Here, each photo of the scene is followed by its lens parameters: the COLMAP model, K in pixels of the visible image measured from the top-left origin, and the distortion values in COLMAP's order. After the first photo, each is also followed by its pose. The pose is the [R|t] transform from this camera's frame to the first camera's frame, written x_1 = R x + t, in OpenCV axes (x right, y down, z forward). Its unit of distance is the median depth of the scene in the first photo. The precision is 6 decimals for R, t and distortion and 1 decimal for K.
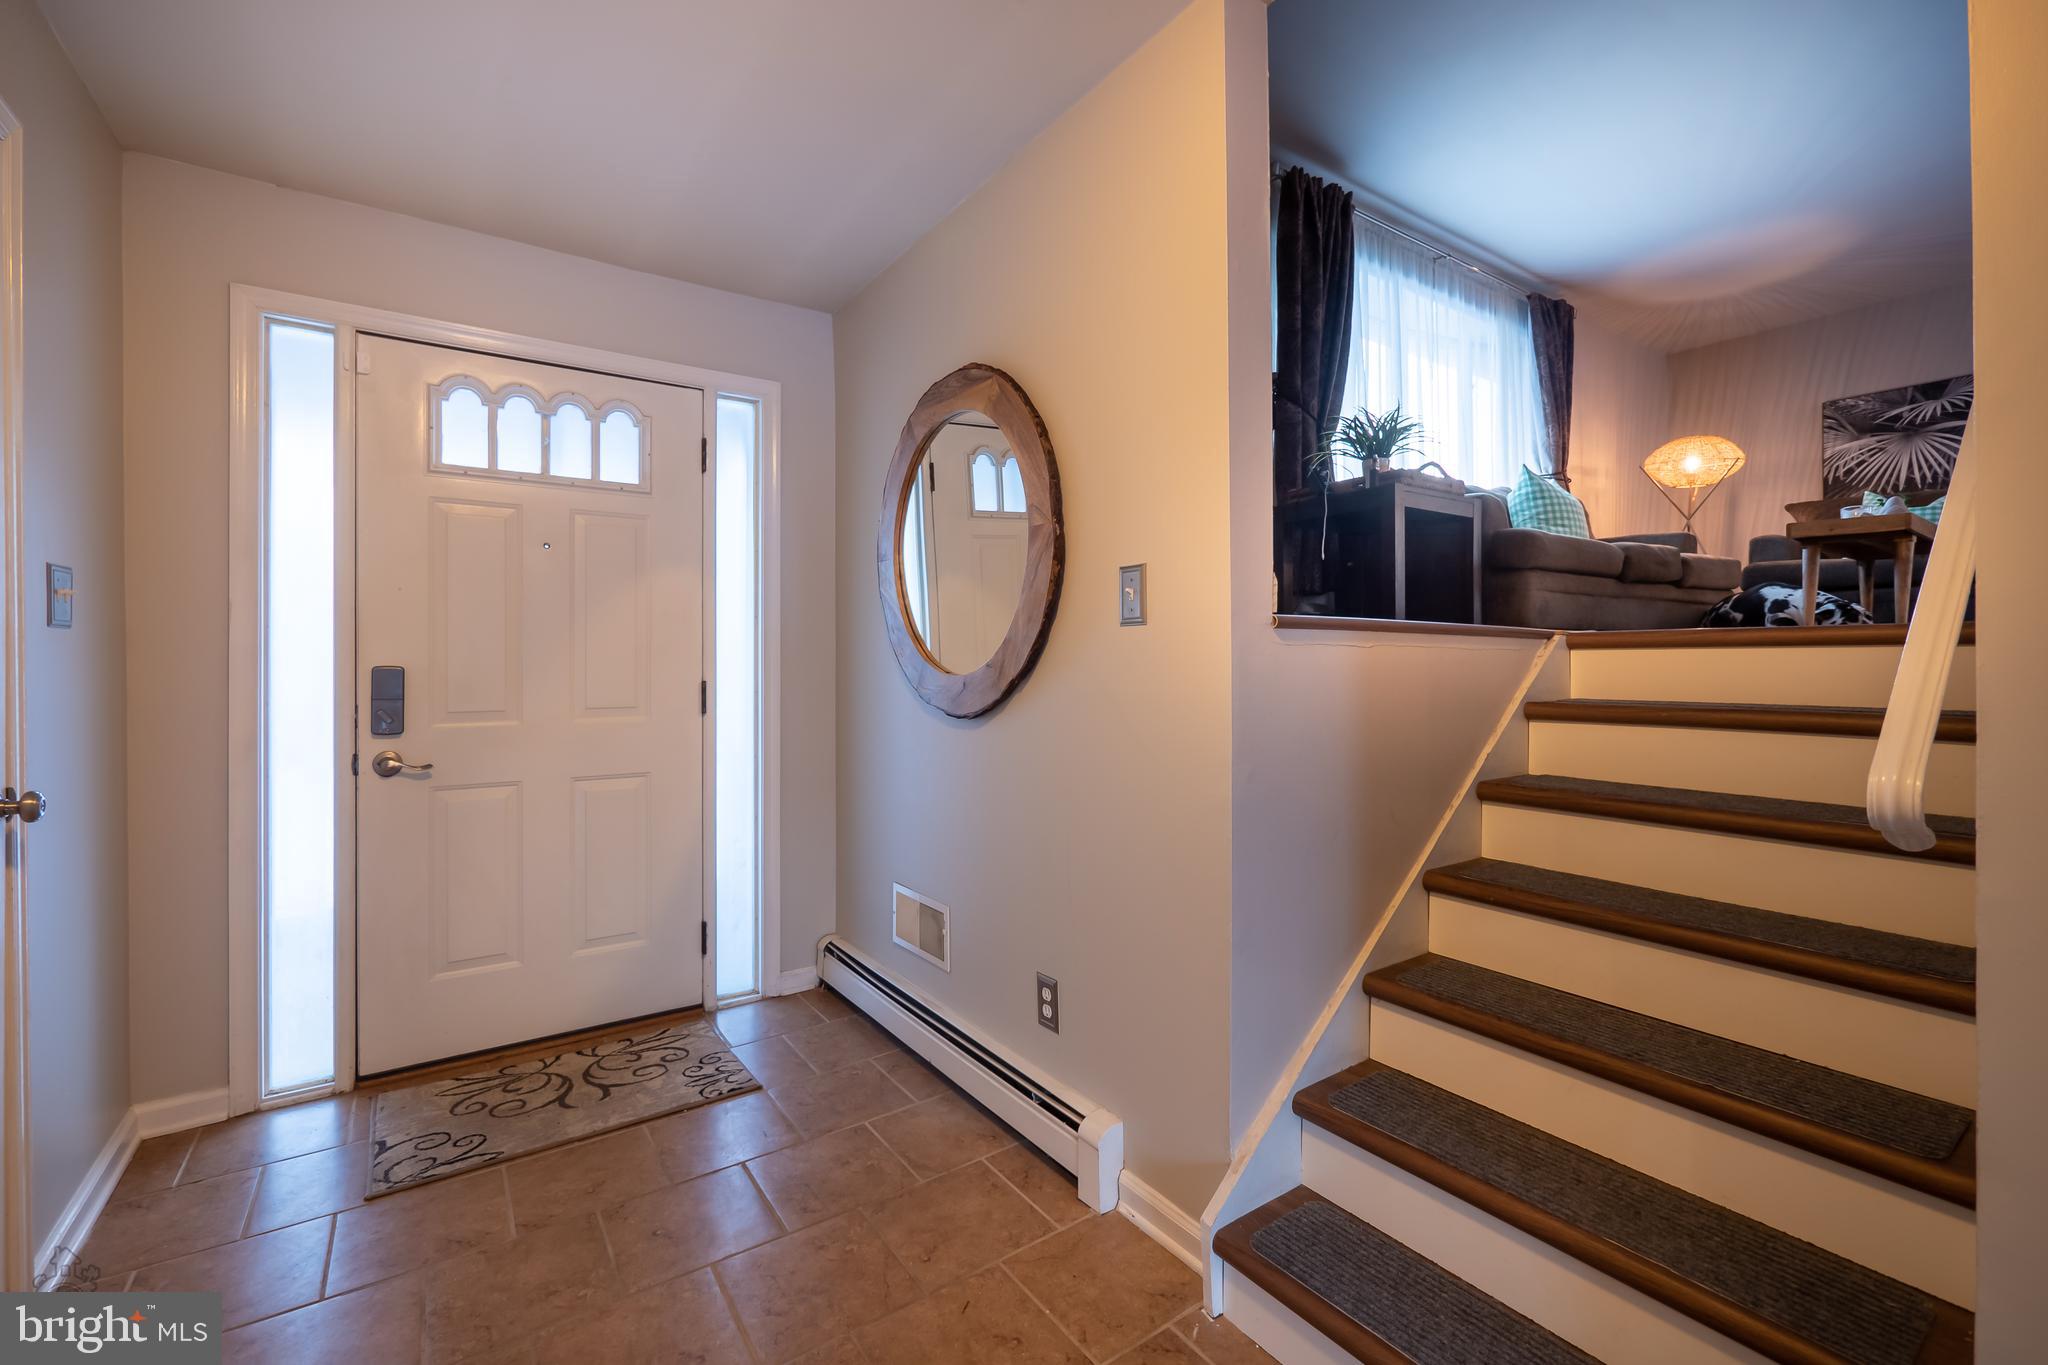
lens RADIAL K [[869.4, 0, 1016.8], [0, 869.4, 660.4], [0, 0, 1]] dist [-0.003497, 0.000119]
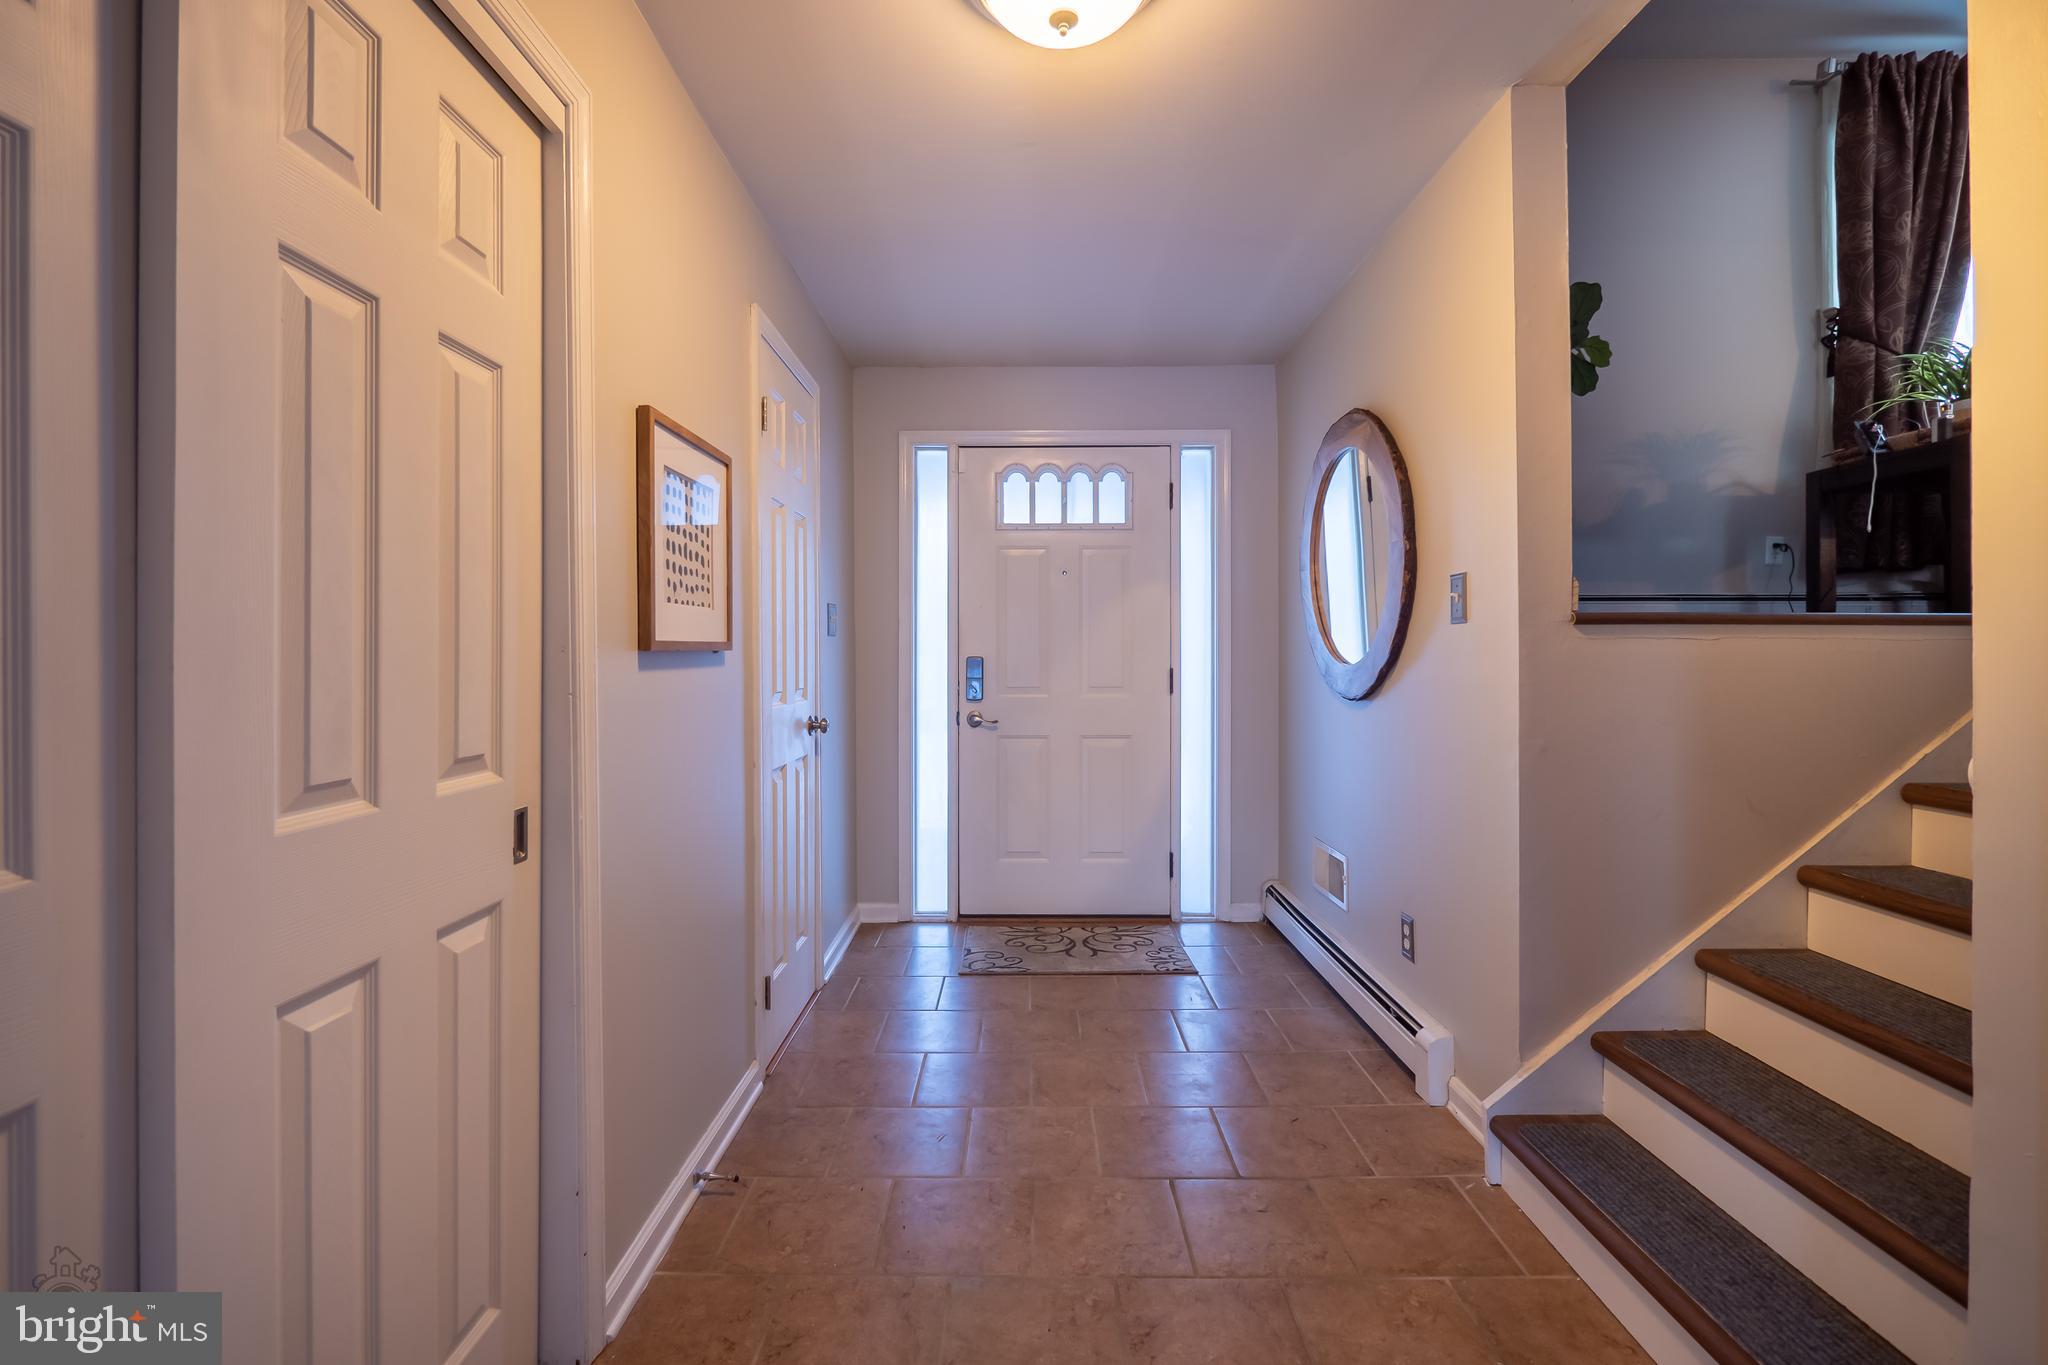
lens RADIAL K [[896.3, 0, 1025.3], [0, 896.3, 643.6], [0, 0, 1]] dist [0.000972, 0.000314]
pose [[0.825025, -0.006878, -0.565054, 0.272521], [0.001829, 0.999953, -0.009501, -0.001545], [0.565093, 0.006805, 0.824999, -0.292067]]
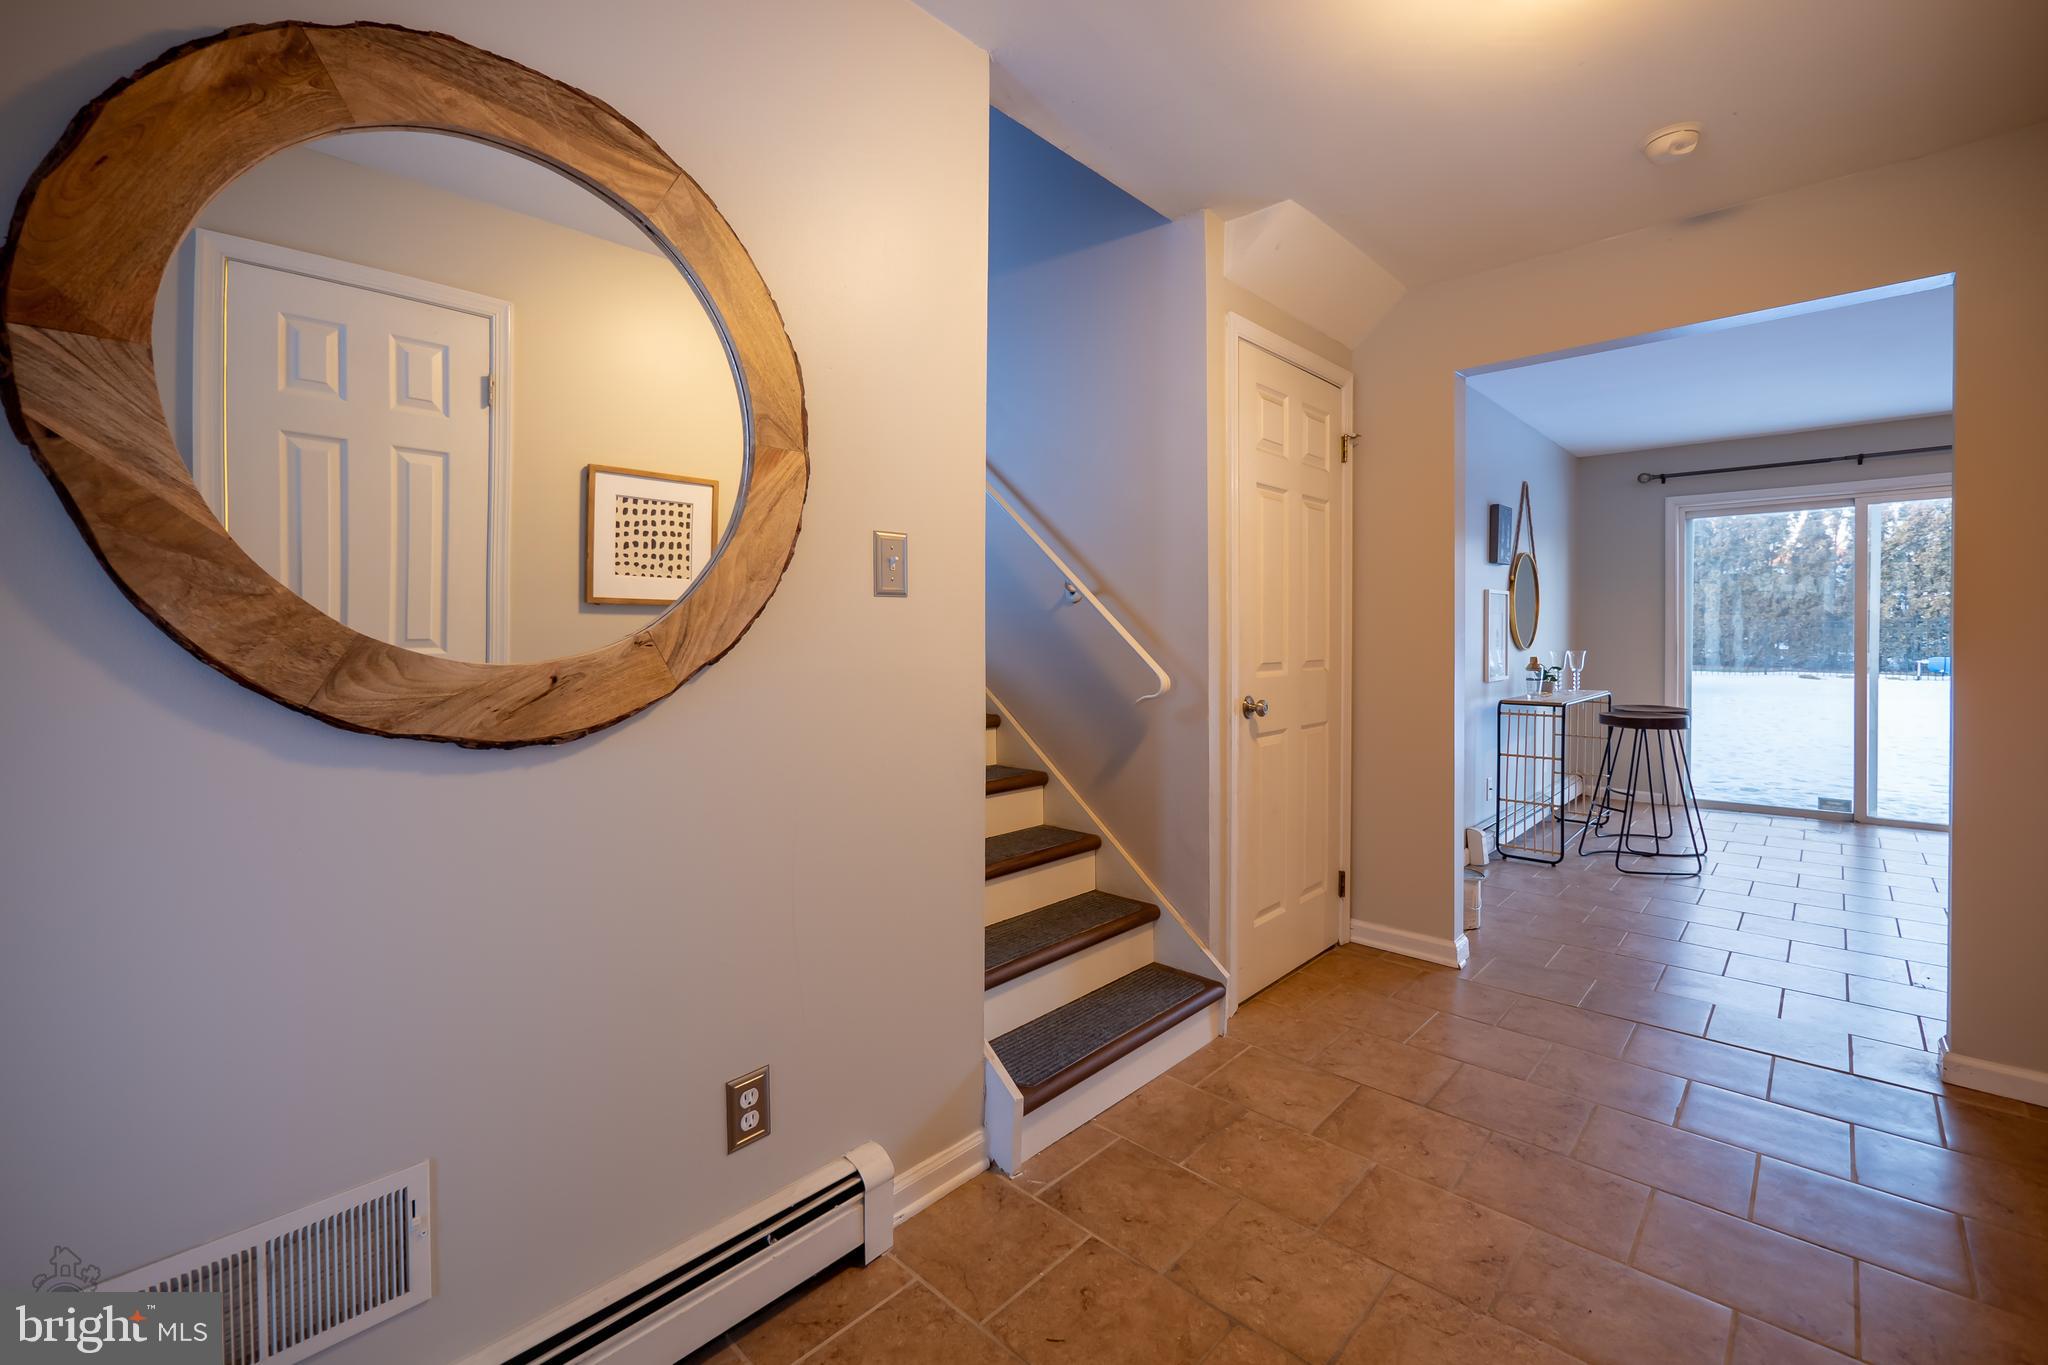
lens RADIAL K [[860.3, 0, 1024.6], [0, 860.3, 636.8], [0, 0, 1]] dist [-0.002025, -0.000077]
pose [[-0.215673, -0.003802, 0.976458, -0.637524], [0.000648, 0.999992, 0.004037, -0.000619], [-0.976465, 0.001504, -0.215669, 0.836665]]
